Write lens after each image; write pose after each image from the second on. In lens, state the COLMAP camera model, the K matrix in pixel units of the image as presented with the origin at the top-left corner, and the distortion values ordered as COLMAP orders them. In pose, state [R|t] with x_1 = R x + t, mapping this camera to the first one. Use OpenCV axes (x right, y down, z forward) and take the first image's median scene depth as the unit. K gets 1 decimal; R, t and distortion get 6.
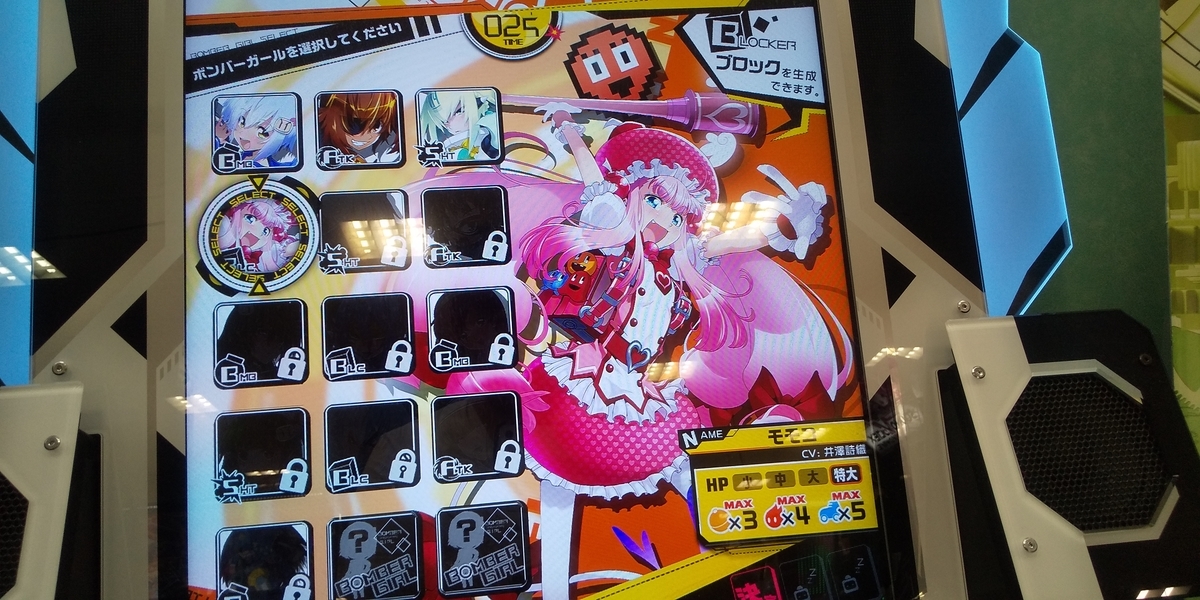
lens RADIAL K [[902.6, 0, 595.1], [0, 902.6, 300.6], [0, 0, 1]] dist [0.062161, -0.047010]
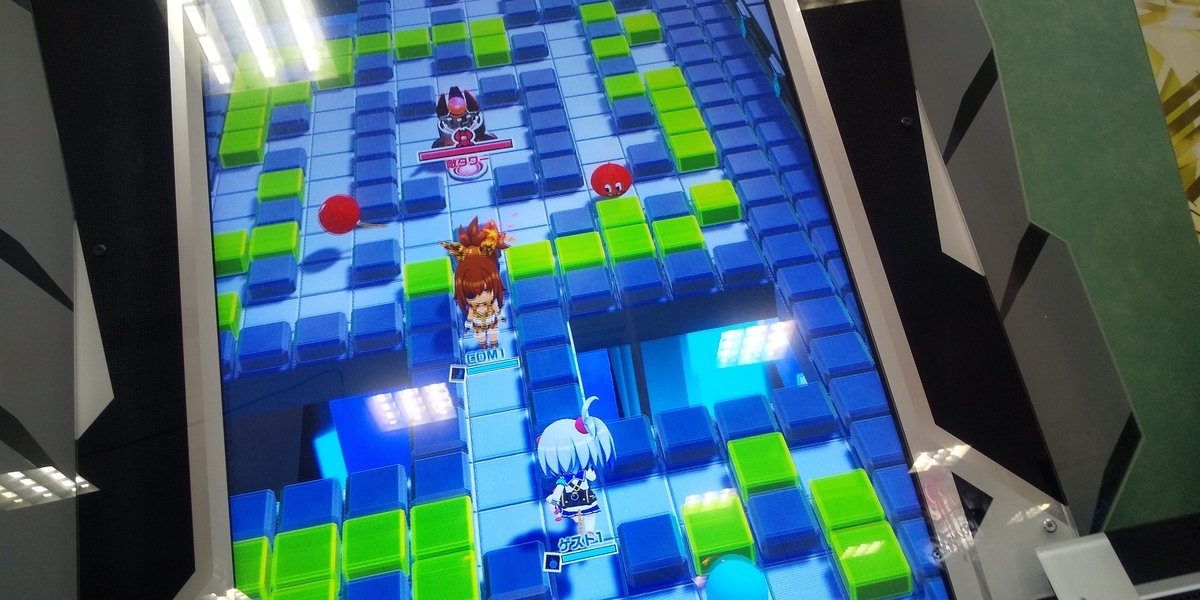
lens RADIAL K [[902.6, 0, 602.2], [0, 902.6, 310.0], [0, 0, 1]] dist [0.062161, -0.047010]
pose [[0.991701, -0.128432, -0.005803, -0.021771], [0.126513, 0.982920, -0.133654, -0.146519], [0.022869, 0.131810, 0.991011, 0.017523]]
